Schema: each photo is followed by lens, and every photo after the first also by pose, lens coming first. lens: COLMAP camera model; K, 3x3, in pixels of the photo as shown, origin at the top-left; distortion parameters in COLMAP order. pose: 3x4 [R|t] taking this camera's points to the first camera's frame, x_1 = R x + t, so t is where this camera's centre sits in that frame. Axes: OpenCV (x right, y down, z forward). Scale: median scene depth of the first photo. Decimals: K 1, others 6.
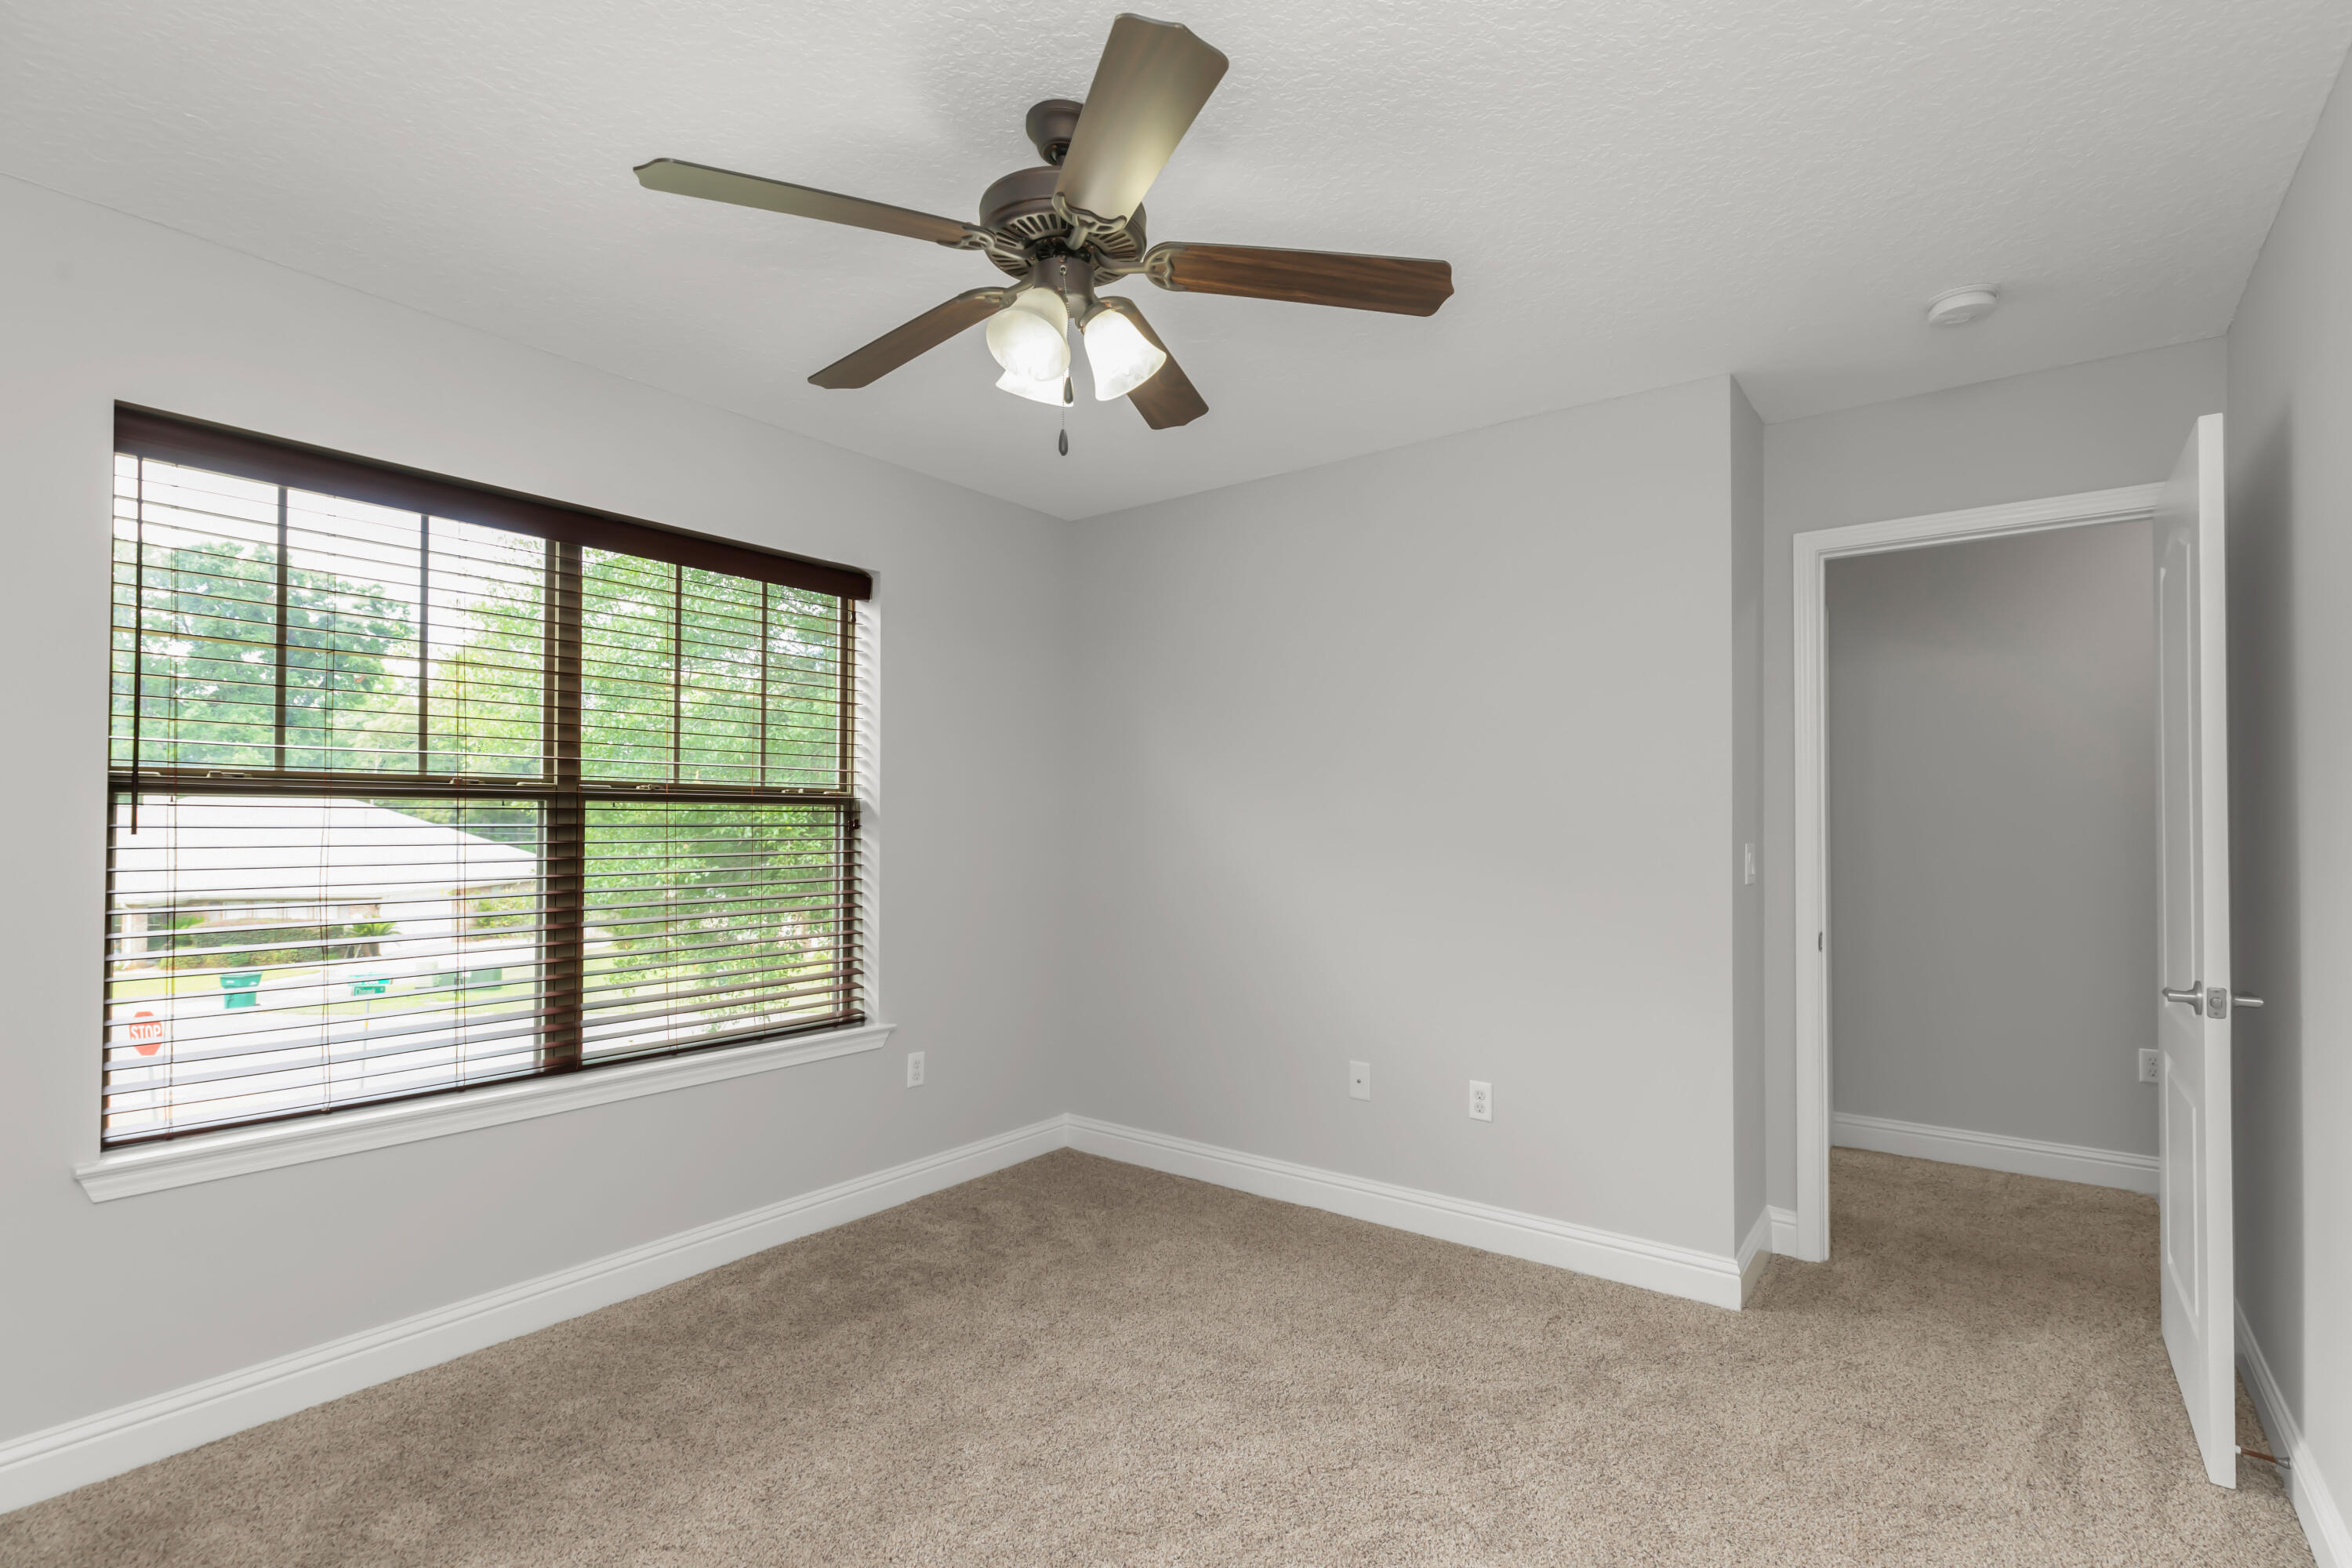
lens RADIAL K [[1112.7, 0, 1166.2], [0, 1112.7, 818.7], [0, 0, 1]] dist [-0.001420, -0.000343]
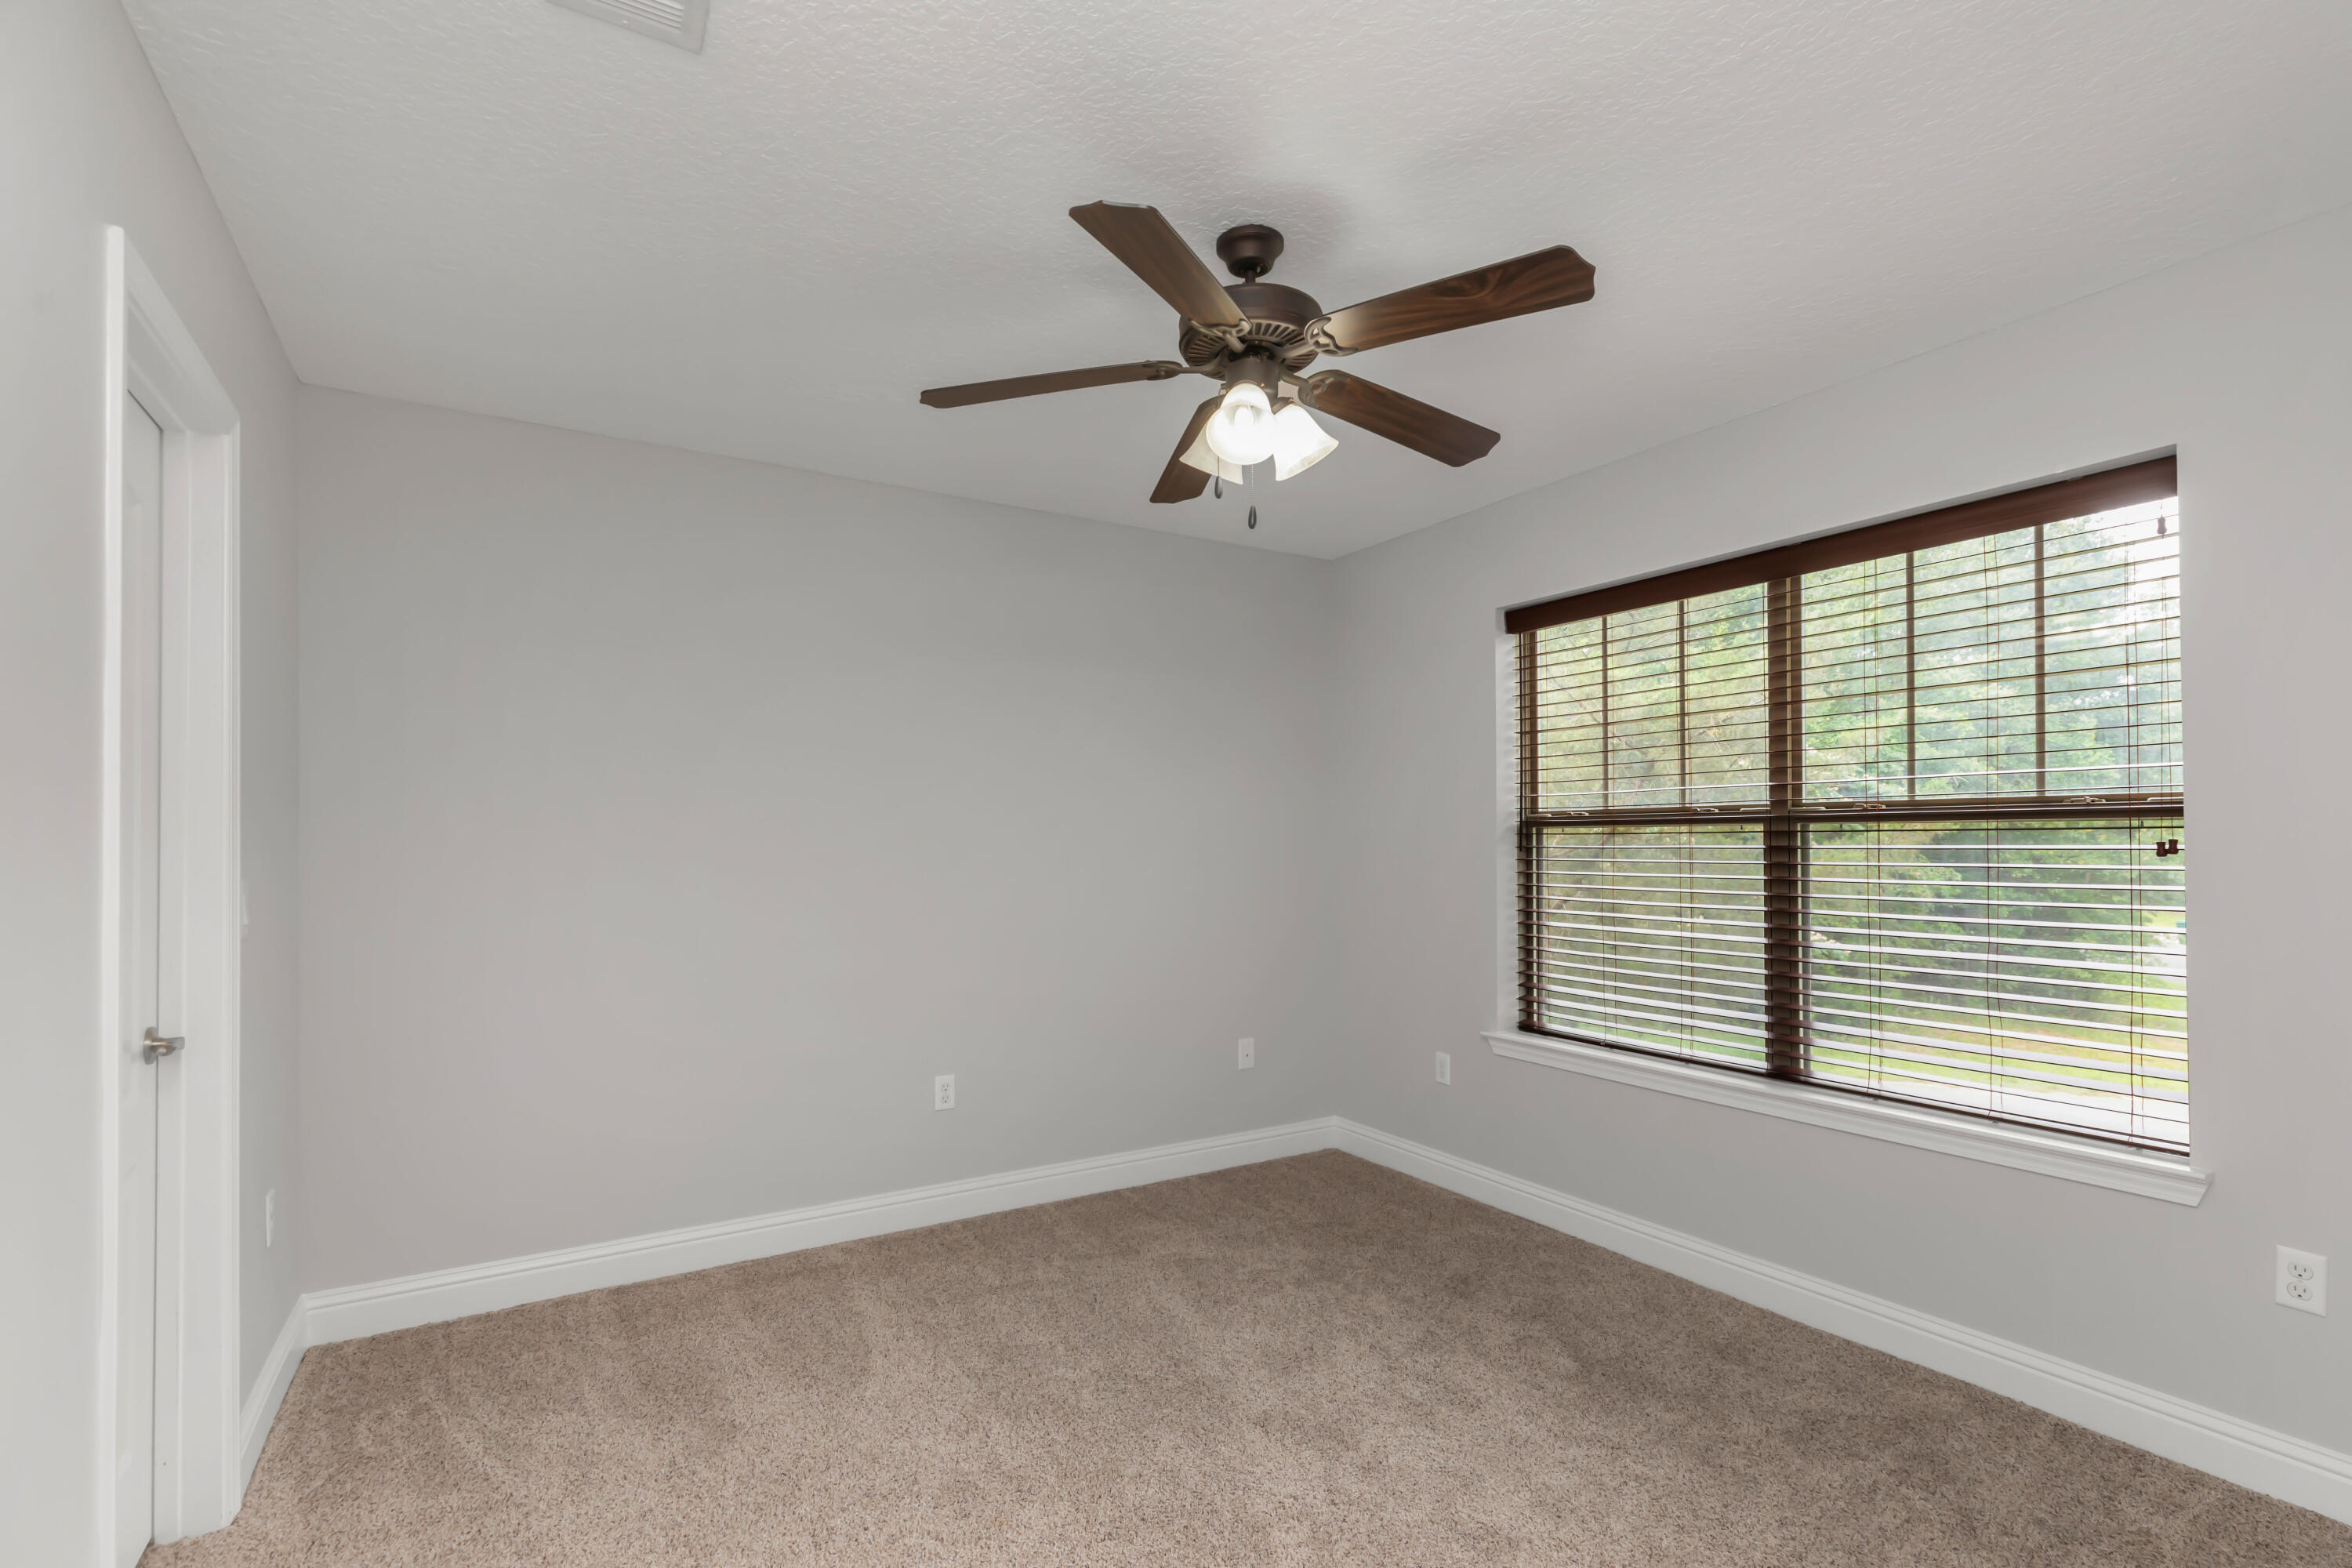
lens RADIAL K [[1112.7, 0, 1166.2], [0, 1112.7, 818.7], [0, 0, 1]] dist [-0.001420, -0.000343]
pose [[-0.361660, -0.024395, -0.931991, 0.659196], [0.003843, 0.999610, -0.027656, 0.006162], [0.932302, -0.013583, -0.361425, 0.842886]]
